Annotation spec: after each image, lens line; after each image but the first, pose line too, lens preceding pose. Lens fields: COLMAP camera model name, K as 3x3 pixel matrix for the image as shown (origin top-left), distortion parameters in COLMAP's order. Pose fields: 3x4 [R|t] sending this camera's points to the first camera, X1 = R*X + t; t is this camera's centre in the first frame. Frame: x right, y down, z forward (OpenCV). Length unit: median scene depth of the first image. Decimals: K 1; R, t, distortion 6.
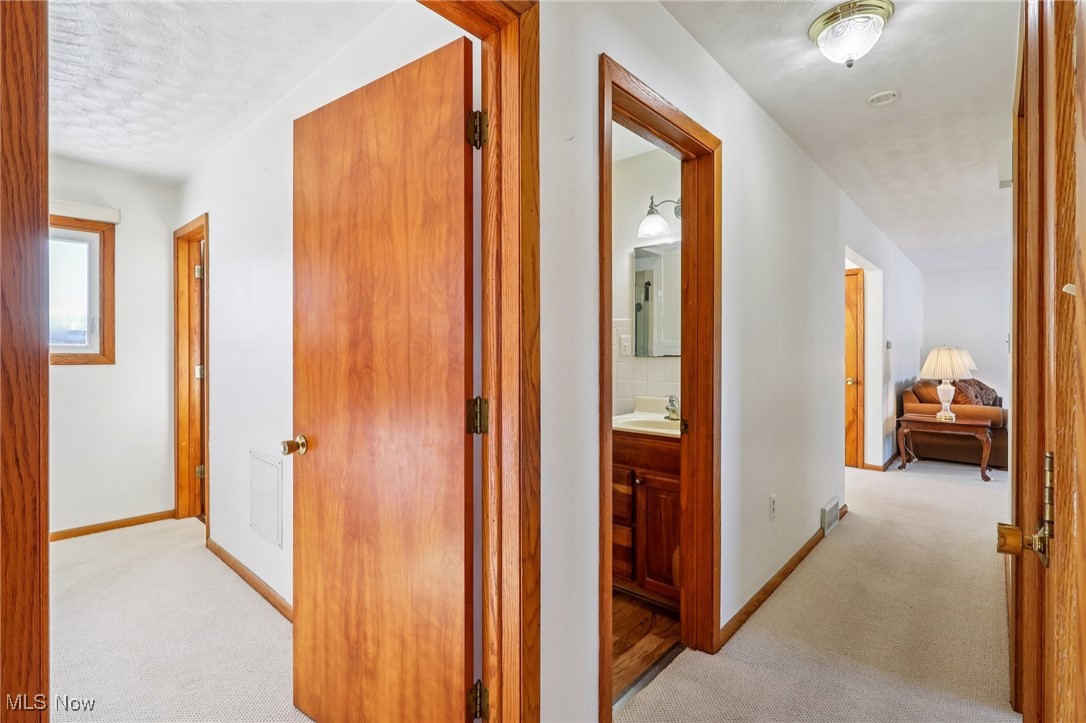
lens RADIAL K [[504.2, 0, 539.3], [0, 504.2, 350.4], [0, 0, 1]] dist [-0.001780, -0.000258]
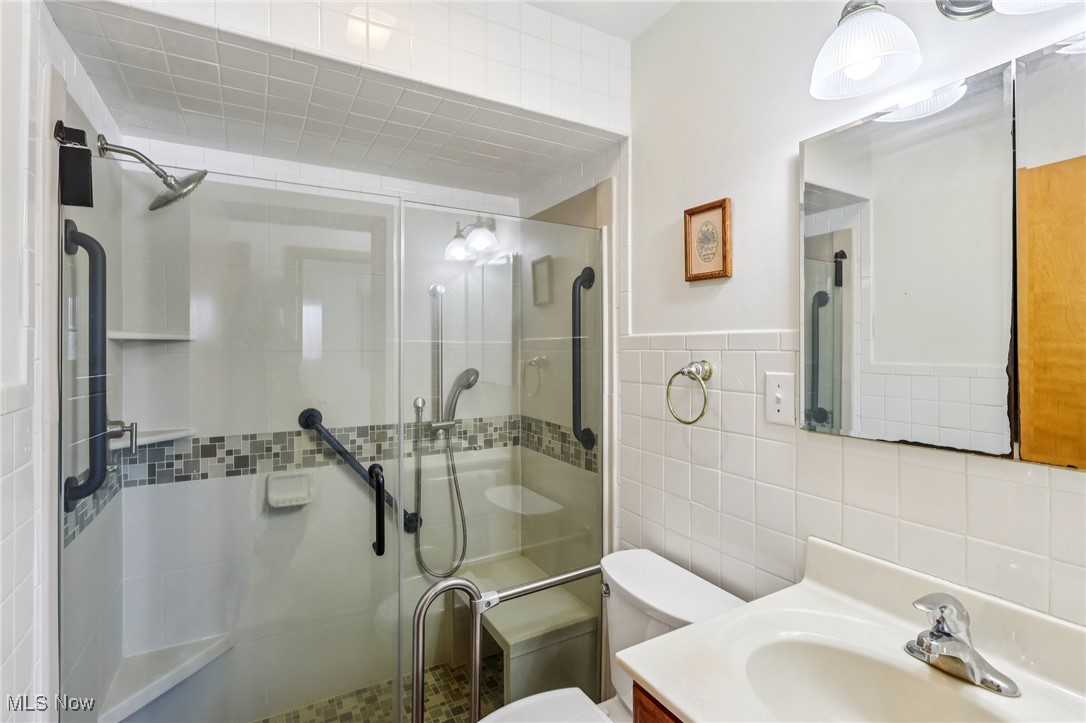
lens RADIAL K [[504.2, 0, 539.3], [0, 504.2, 350.4], [0, 0, 1]] dist [-0.001780, -0.000258]
pose [[0.948335, -0.002779, -0.317257, 0.084406], [0.002745, 0.999996, -0.000553, -0.033479], [0.317257, -0.000347, 0.948339, 0.403964]]
